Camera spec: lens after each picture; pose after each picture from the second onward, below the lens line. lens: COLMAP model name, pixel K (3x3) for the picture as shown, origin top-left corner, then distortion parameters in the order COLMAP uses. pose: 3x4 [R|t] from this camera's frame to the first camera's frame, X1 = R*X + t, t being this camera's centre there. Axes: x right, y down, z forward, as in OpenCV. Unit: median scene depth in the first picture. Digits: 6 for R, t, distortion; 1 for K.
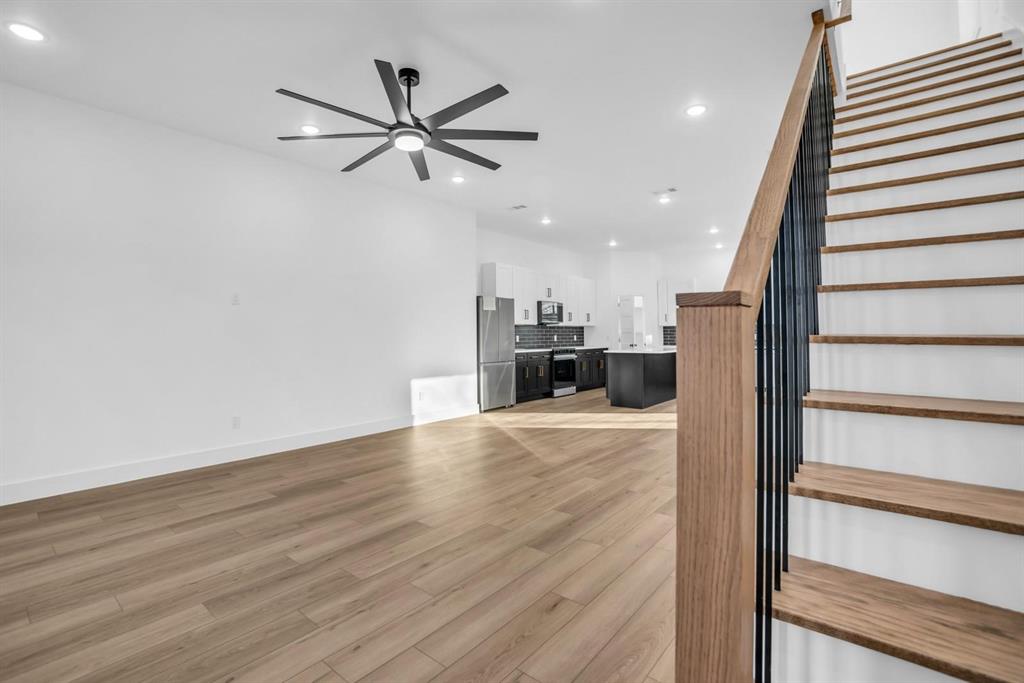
lens RADIAL K [[470.1, 0, 513.4], [0, 470.1, 320.5], [0, 0, 1]] dist [-0.022229, 0.001178]
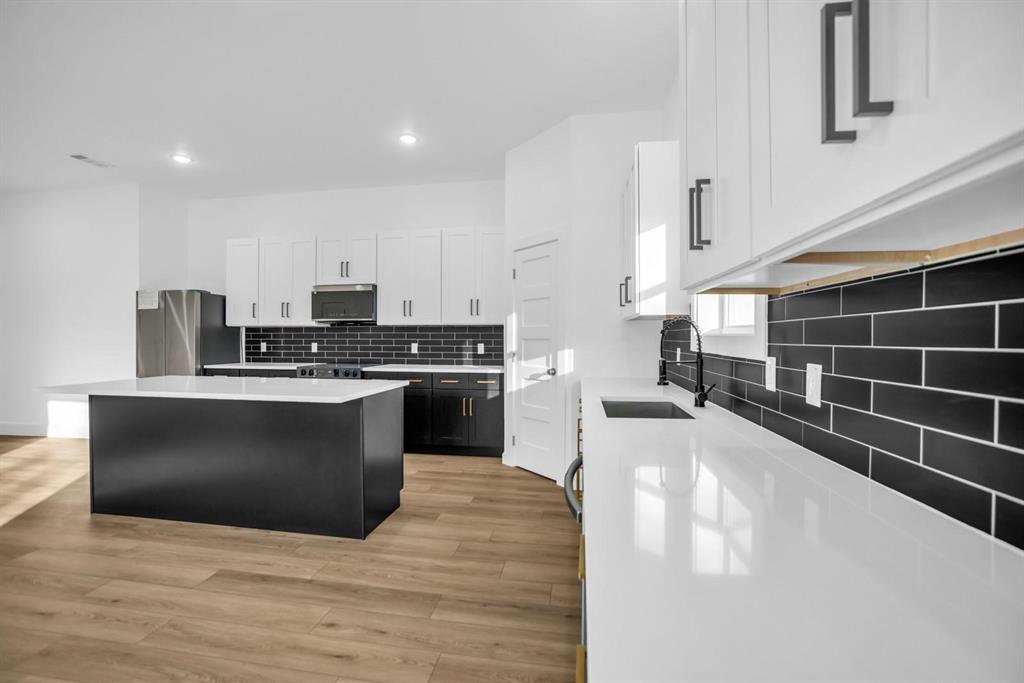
lens RADIAL K [[444.3, 0, 513.8], [0, 444.3, 345.7], [0, 0, 1]] dist [-0.037836, 0.014028]
pose [[0.486123, 0.020264, -0.873656, 0.629448], [0.020569, 0.999189, 0.034621, 0.019935], [0.873648, -0.034801, 0.485312, 0.885313]]
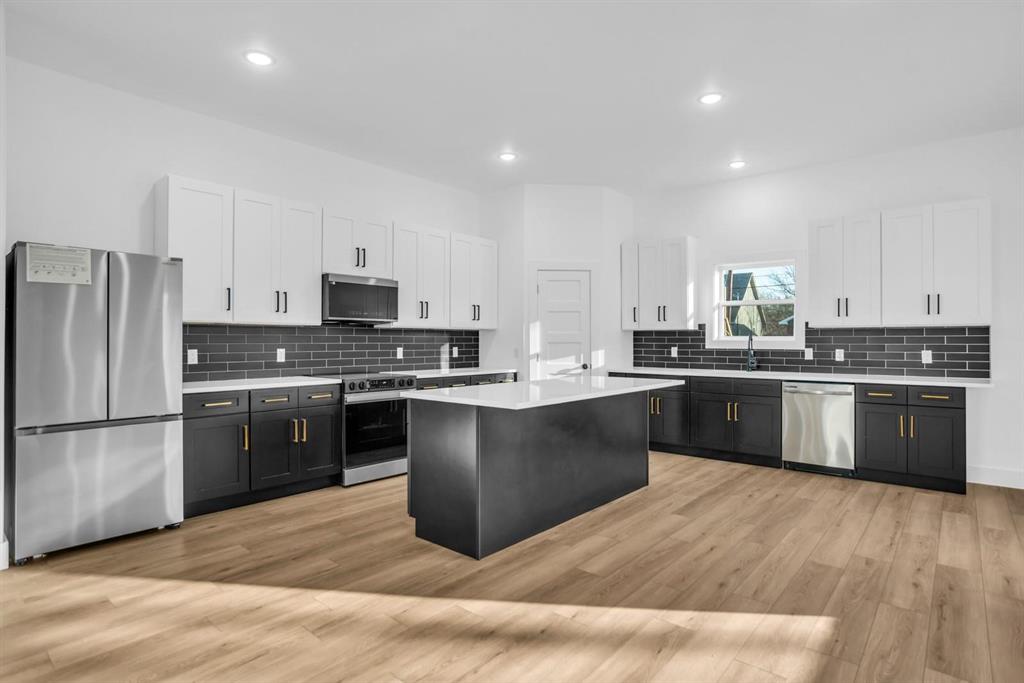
lens RADIAL K [[530.9, 0, 512.0], [0, 530.9, 341.5], [0, 0, 1]] dist [-0.033965, 0.000323]
pose [[0.999322, 0.006471, -0.036257, 0.238741], [-0.005425, 0.999568, 0.028873, 0.009040], [0.036428, -0.028657, 0.998925, 0.462205]]
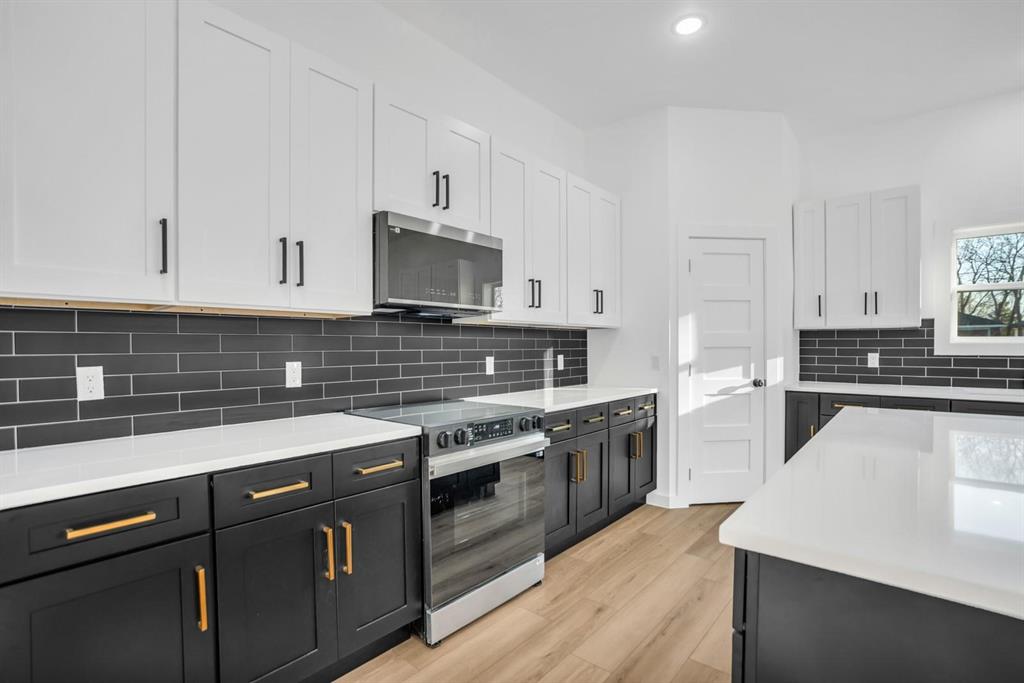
lens RADIAL K [[480.3, 0, 514.0], [0, 480.3, 356.8], [0, 0, 1]] dist [-0.038843, 0.000650]
pose [[0.999615, 0.001762, -0.027691, 0.118915], [-0.000390, 0.998776, 0.049466, 0.017381], [0.027745, -0.049436, 0.998392, 0.717856]]
